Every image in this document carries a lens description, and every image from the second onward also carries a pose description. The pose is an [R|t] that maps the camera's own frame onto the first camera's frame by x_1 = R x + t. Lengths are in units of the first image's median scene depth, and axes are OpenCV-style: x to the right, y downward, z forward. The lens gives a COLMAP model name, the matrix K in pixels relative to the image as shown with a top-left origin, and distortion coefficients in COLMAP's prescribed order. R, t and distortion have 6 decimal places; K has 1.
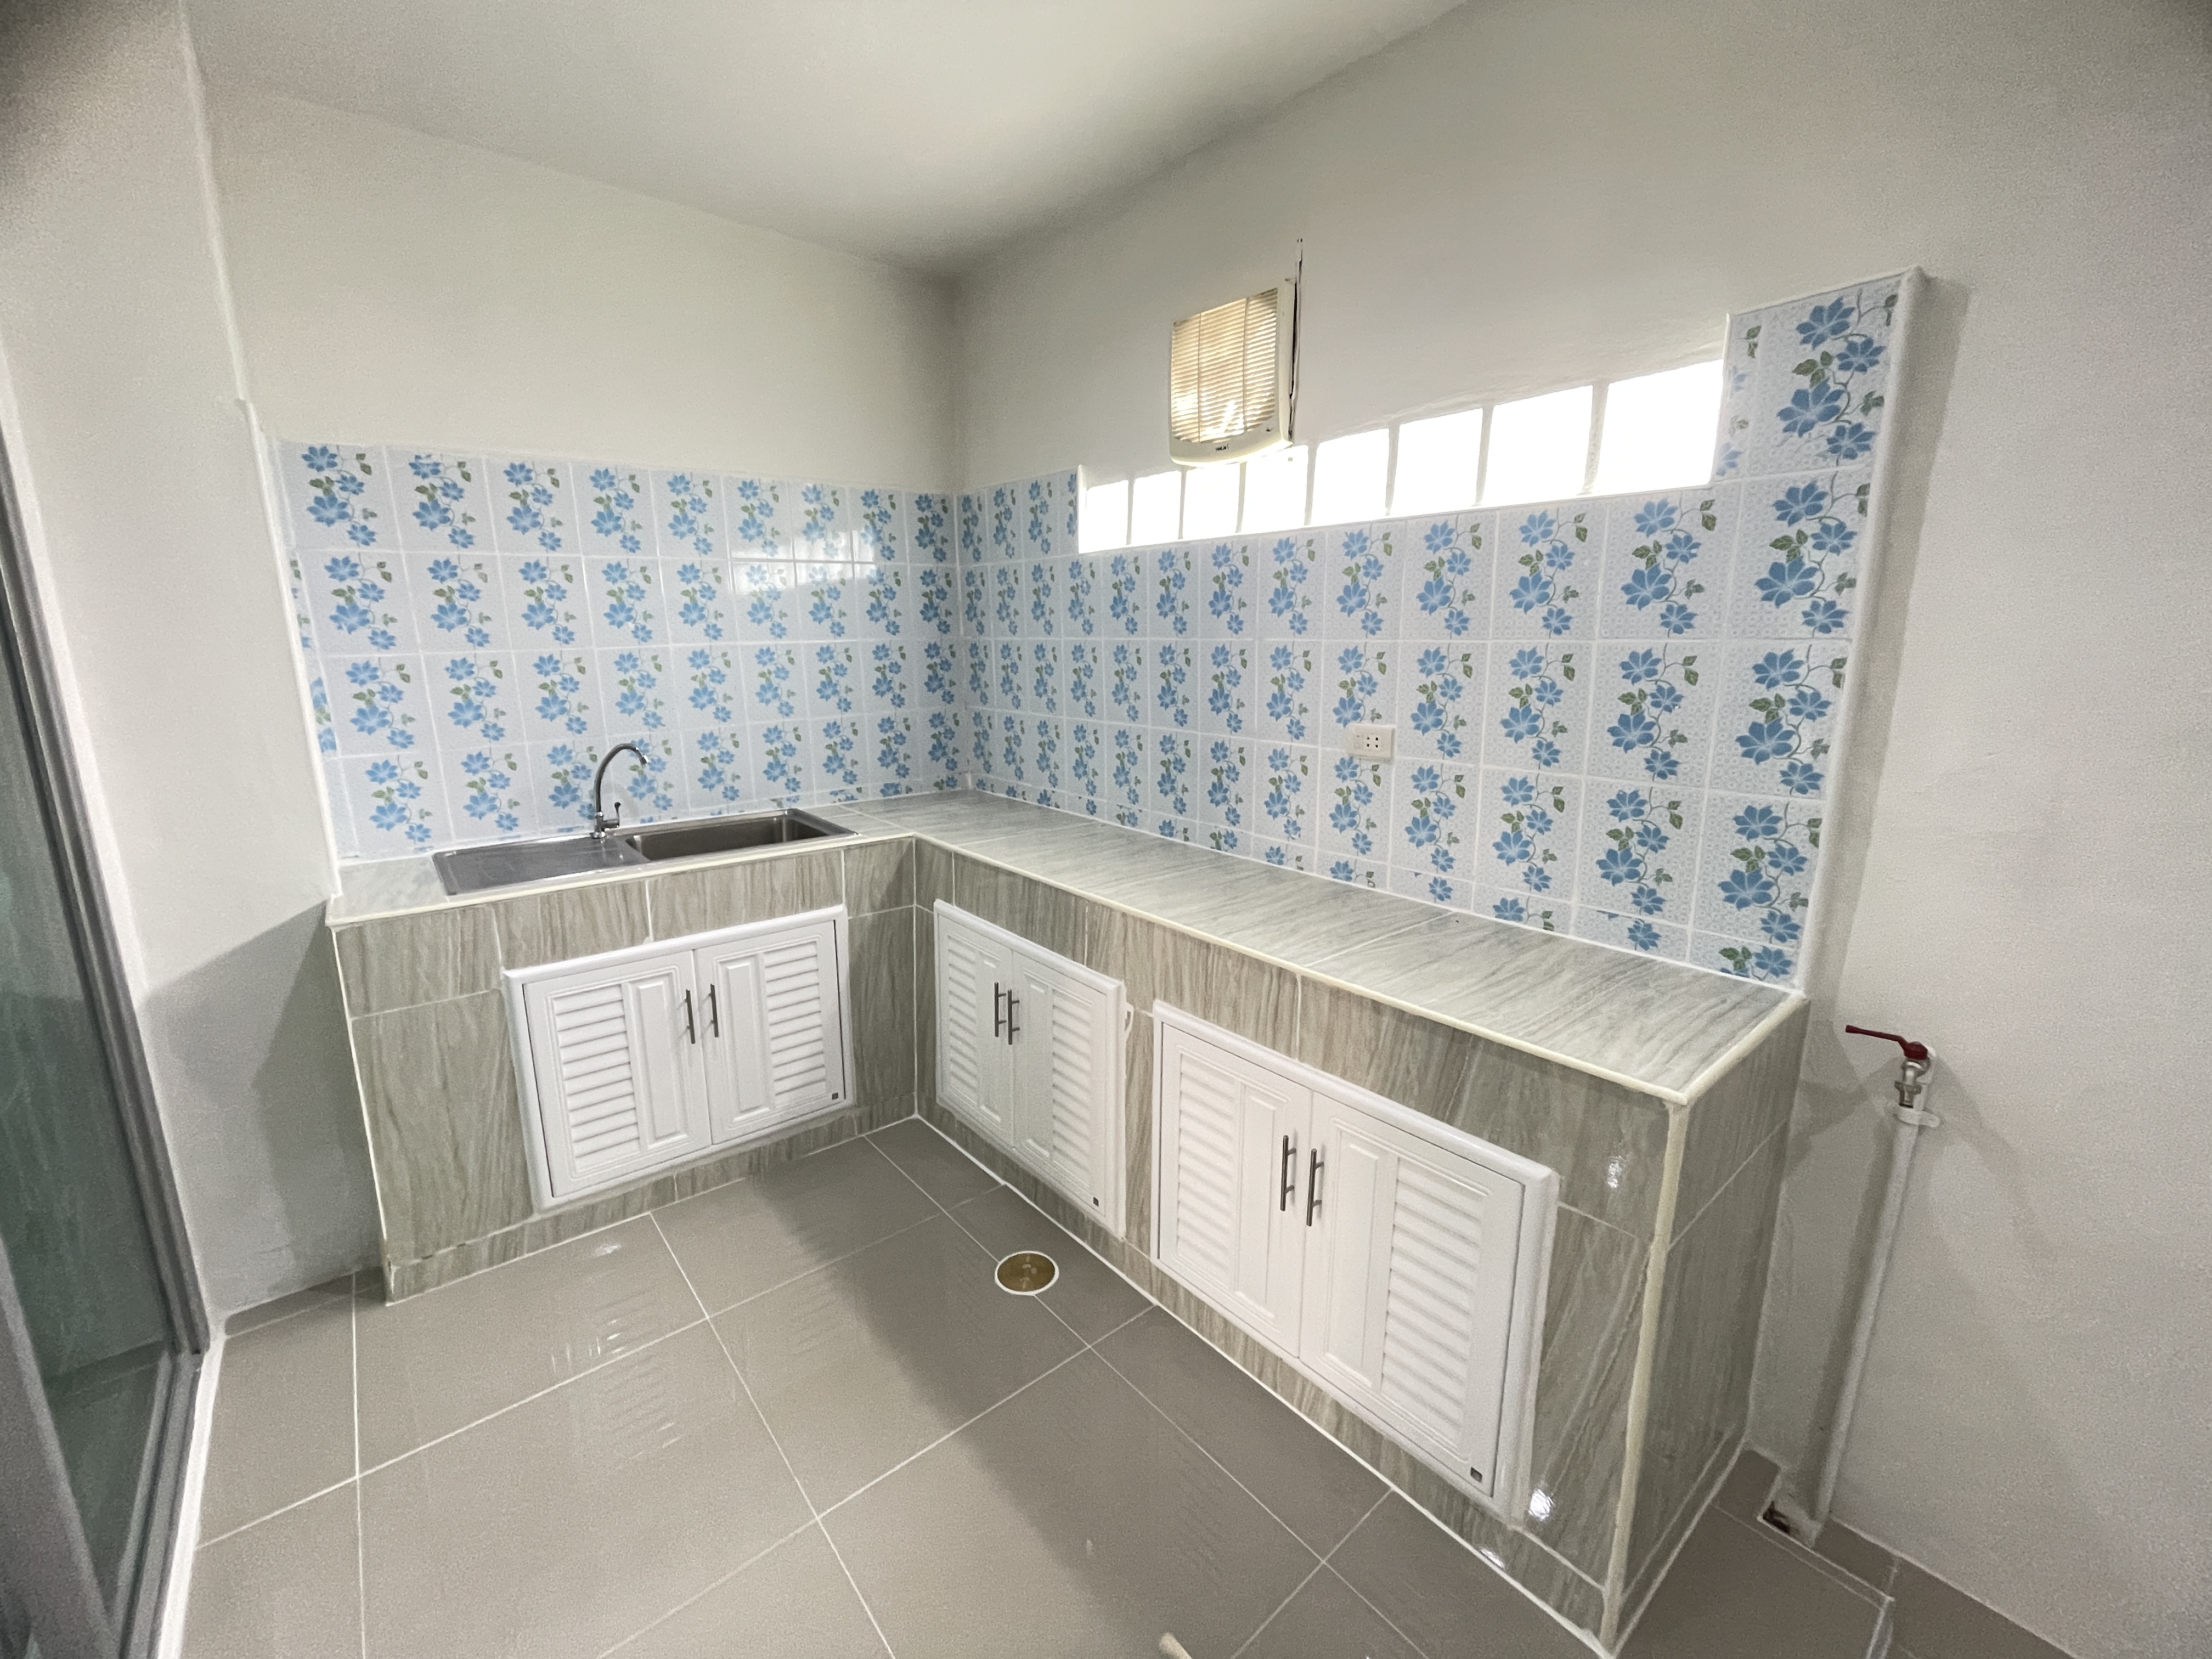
lens RADIAL K [[902.0, 0, 1101.3], [0, 902.0, 825.2], [0, 0, 1]] dist [-0.000404, -0.000634]
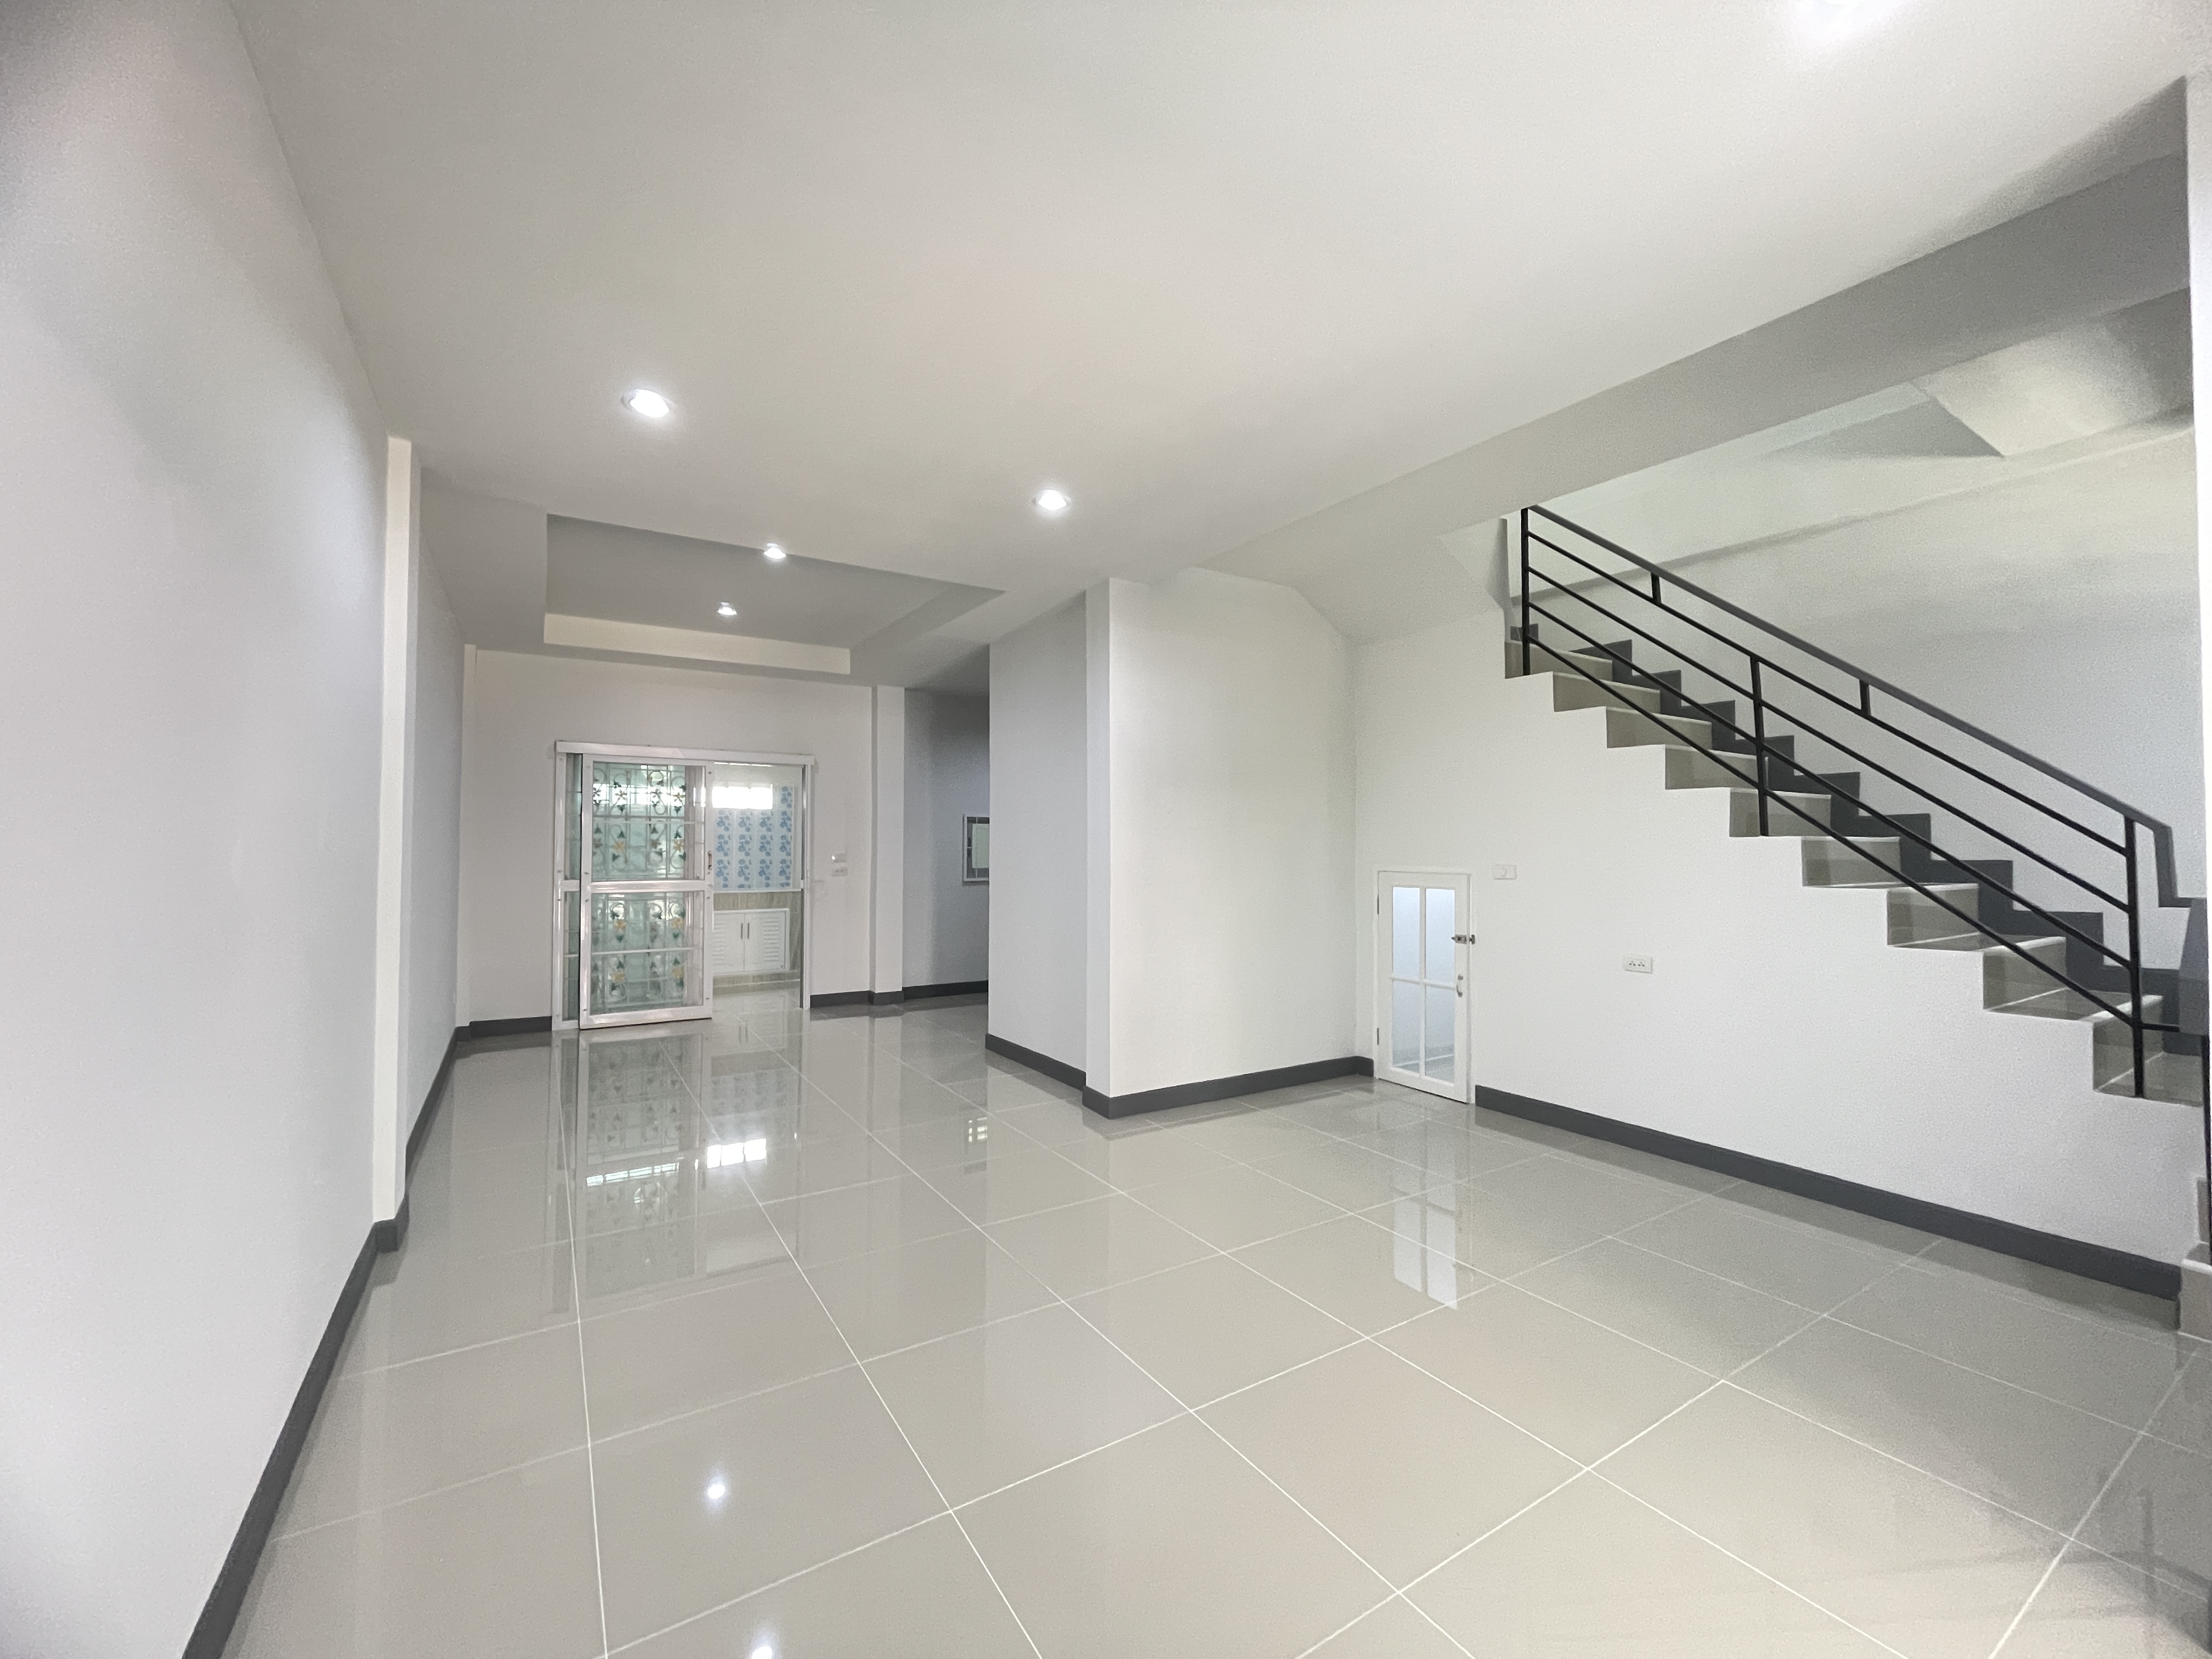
lens RADIAL K [[902.0, 0, 1105.8], [0, 902.0, 824.4], [0, 0, 1]] dist [-0.000404, -0.000634]
pose [[0.138688, 0.022363, 0.990084, -3.324831], [0.197495, 0.979039, -0.049778, 0.320243], [-0.970444, 0.202440, 0.131364, -1.319473]]
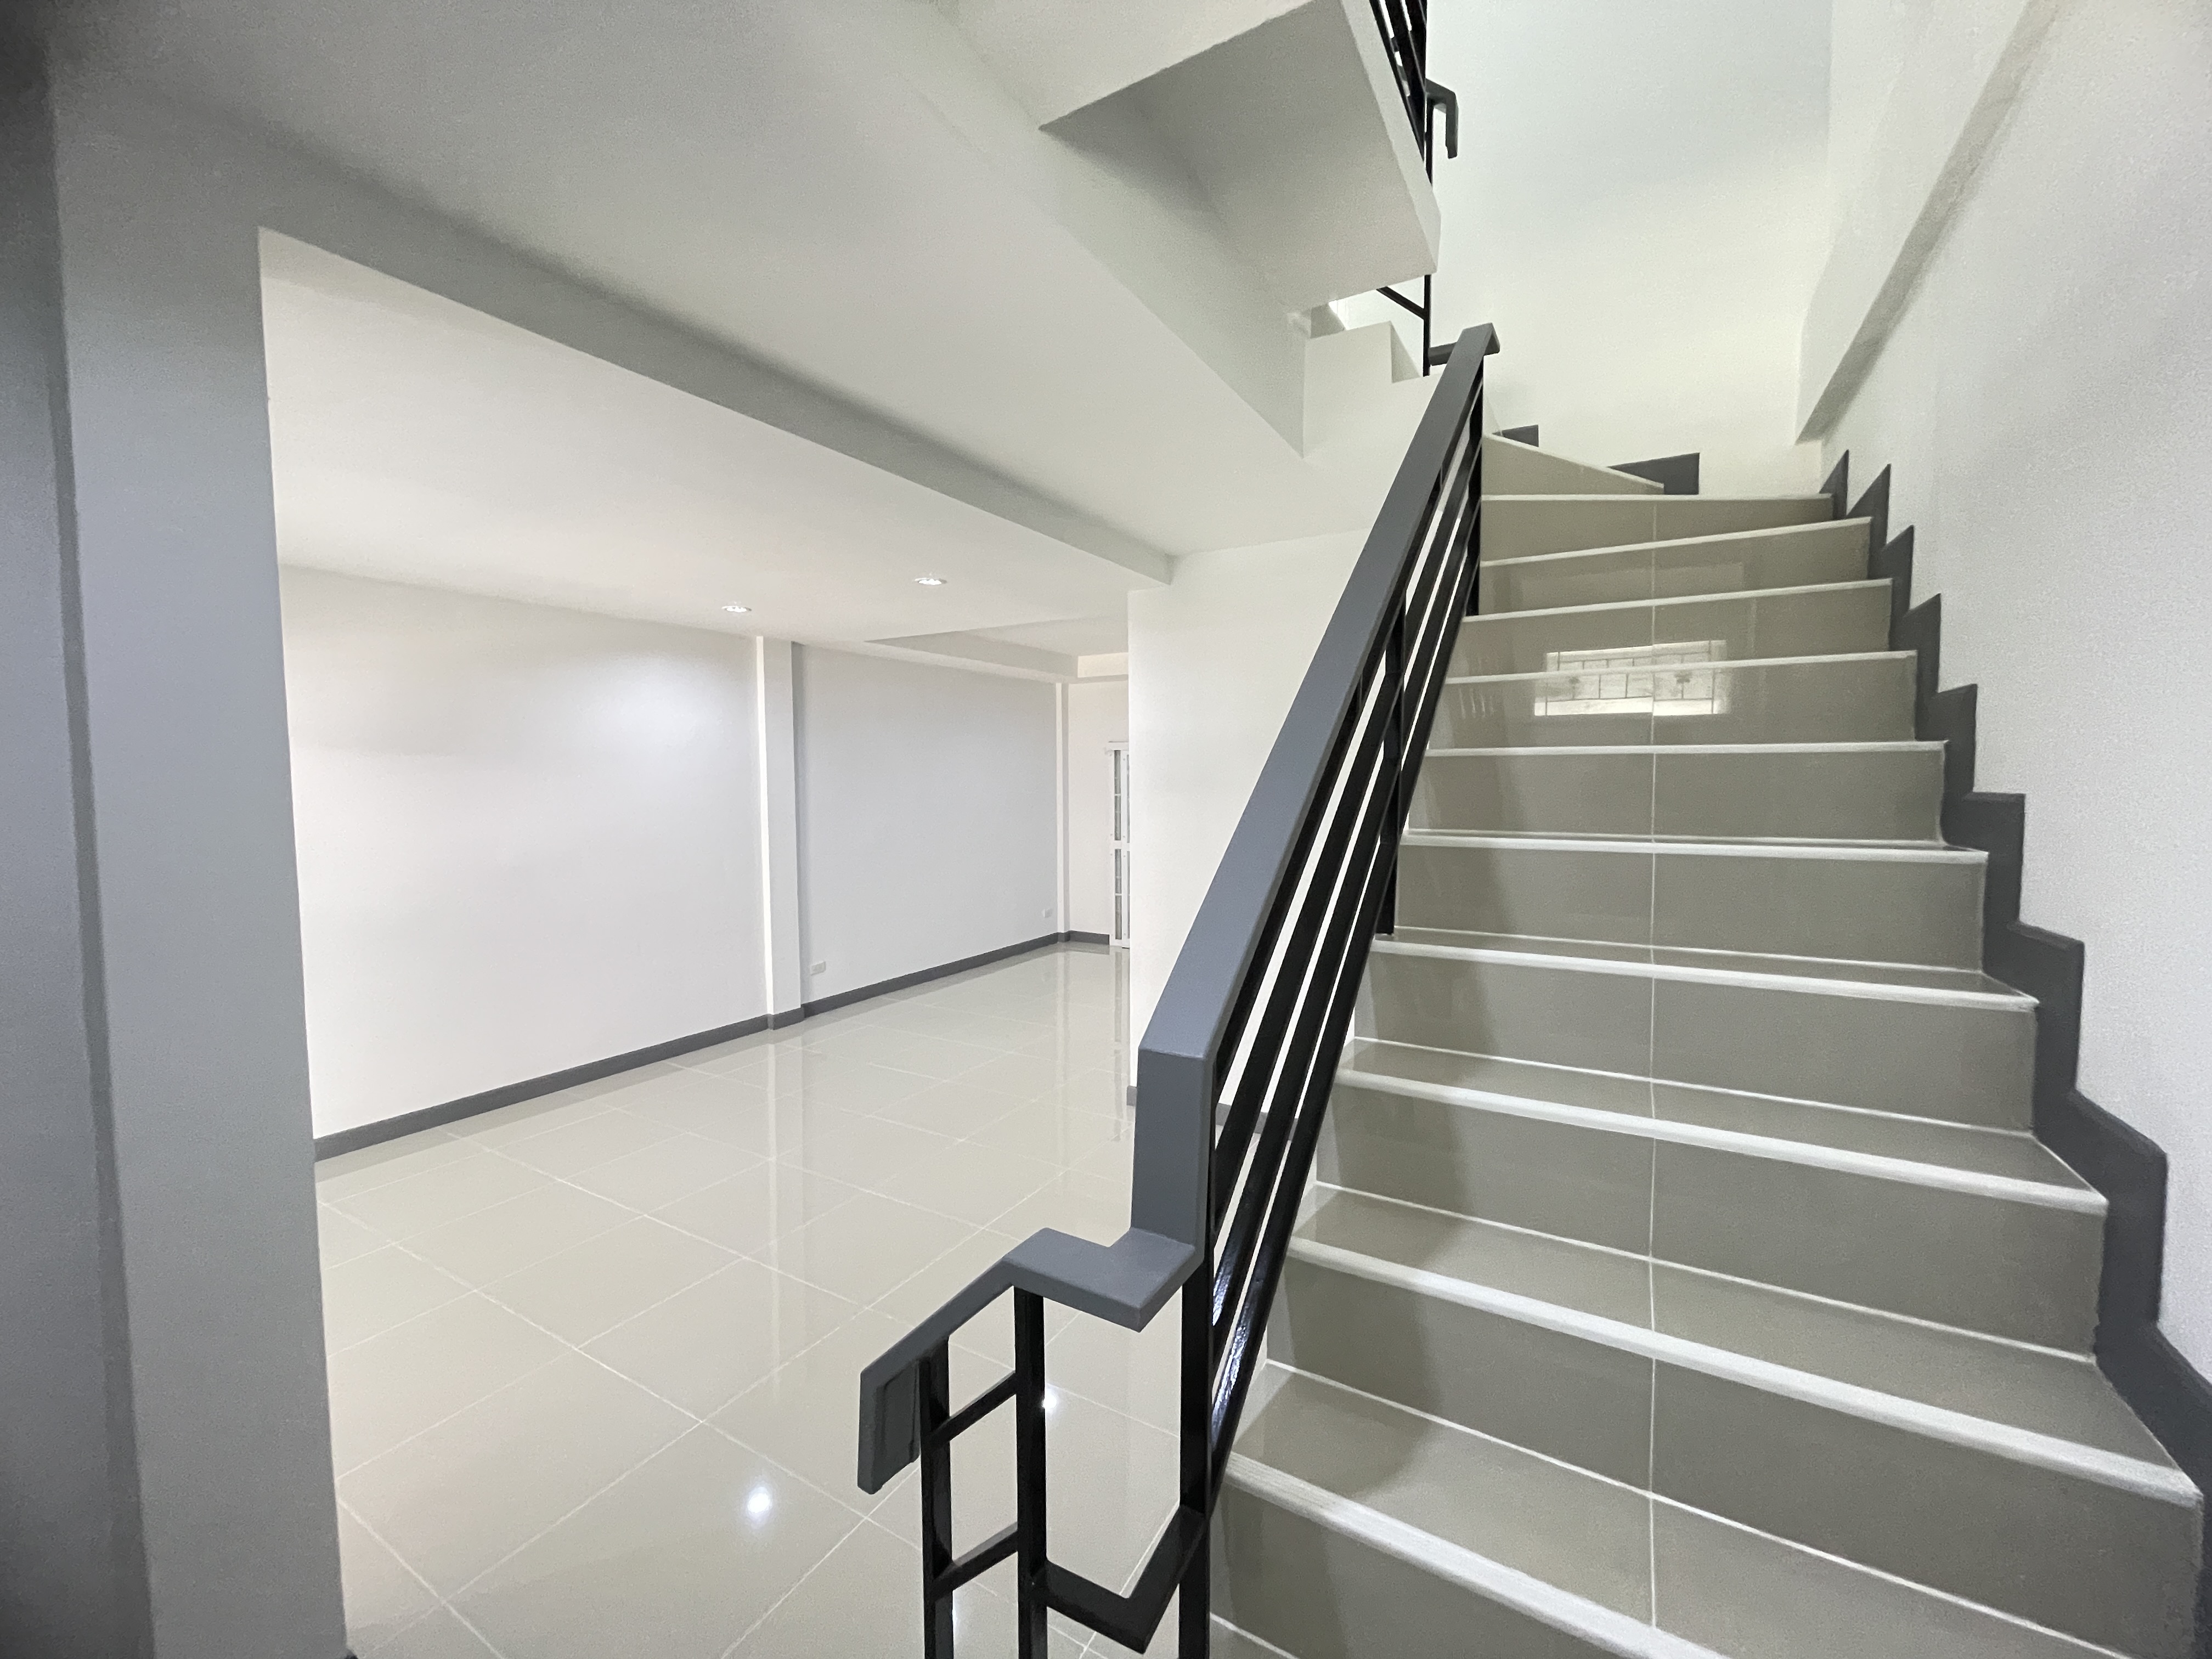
lens RADIAL K [[902.0, 0, 1114.4], [0, 902.0, 820.7], [0, 0, 1]] dist [-0.000404, -0.000634]
pose [[0.941521, -0.016754, 0.336537, -2.013300], [0.065995, 0.988588, -0.135416, 0.482230], [-0.330428, 0.149707, 0.931883, -3.117581]]
